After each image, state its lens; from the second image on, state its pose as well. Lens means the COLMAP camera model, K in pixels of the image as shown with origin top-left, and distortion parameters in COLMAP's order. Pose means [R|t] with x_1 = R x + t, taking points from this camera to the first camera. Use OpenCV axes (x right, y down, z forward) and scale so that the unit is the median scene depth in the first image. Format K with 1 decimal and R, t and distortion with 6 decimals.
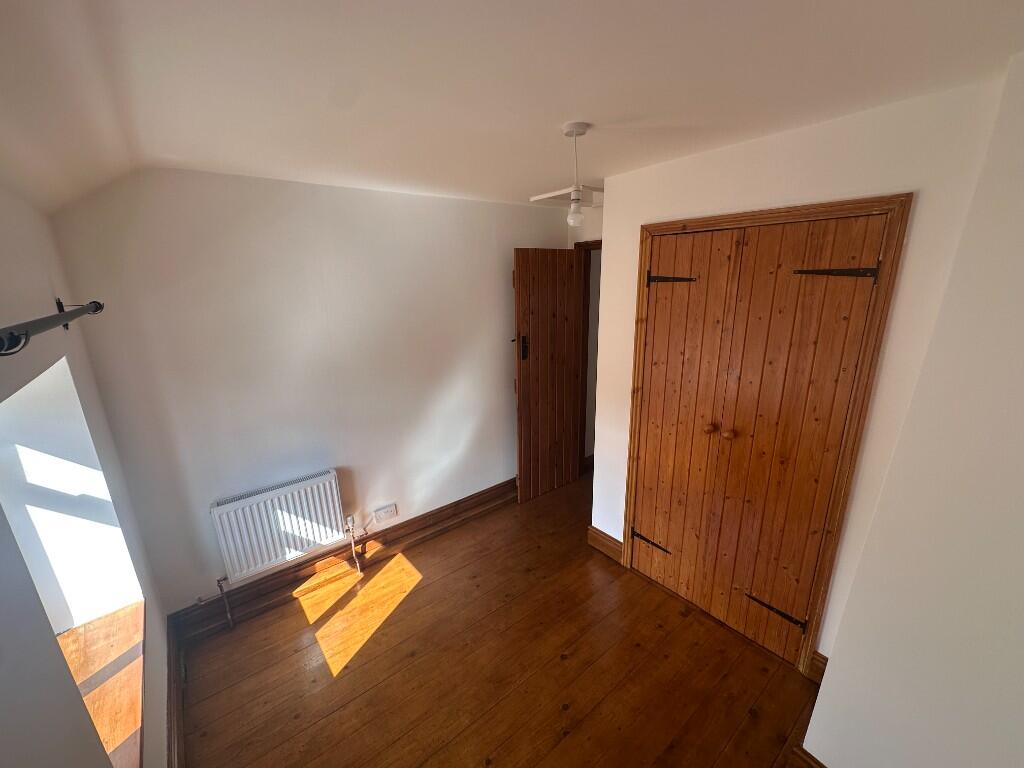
lens RADIAL K [[406.8, 0, 511.5], [0, 406.8, 383.8], [0, 0, 1]] dist [-0.000817, -0.000072]
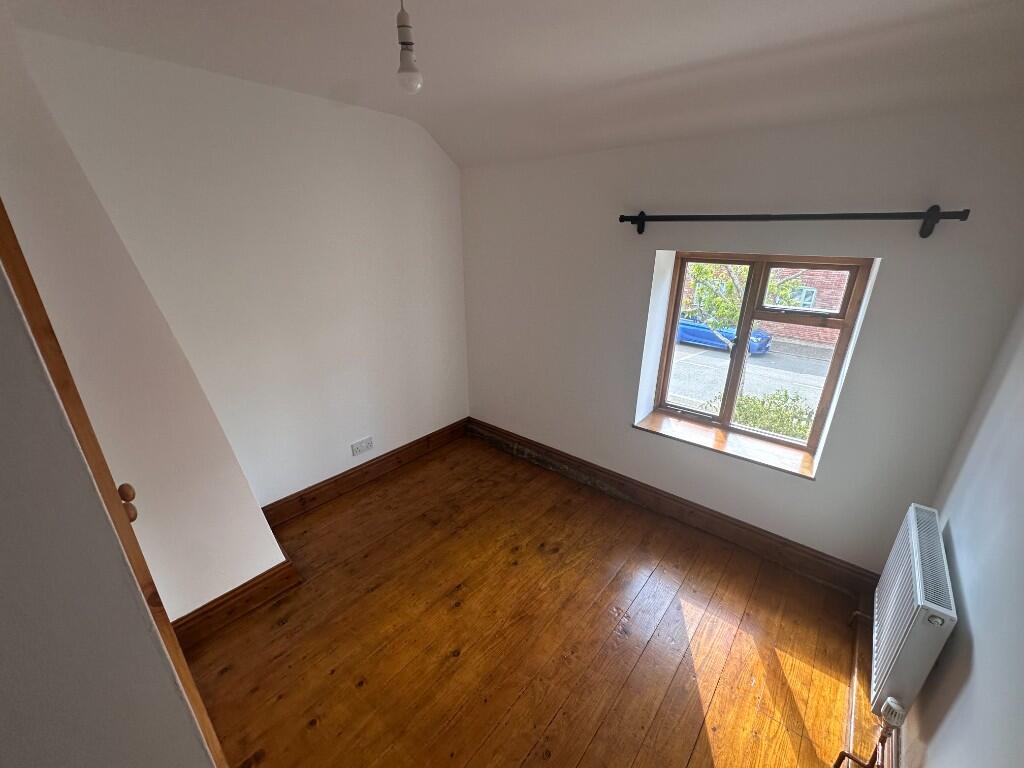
lens RADIAL K [[406.8, 0, 511.5], [0, 406.8, 383.8], [0, 0, 1]] dist [-0.000817, -0.000072]
pose [[-0.980773, 0.072309, -0.181259, 0.138070], [-0.049128, 0.807423, 0.587924, -0.327637], [0.188865, 0.585526, -0.788346, 1.452507]]
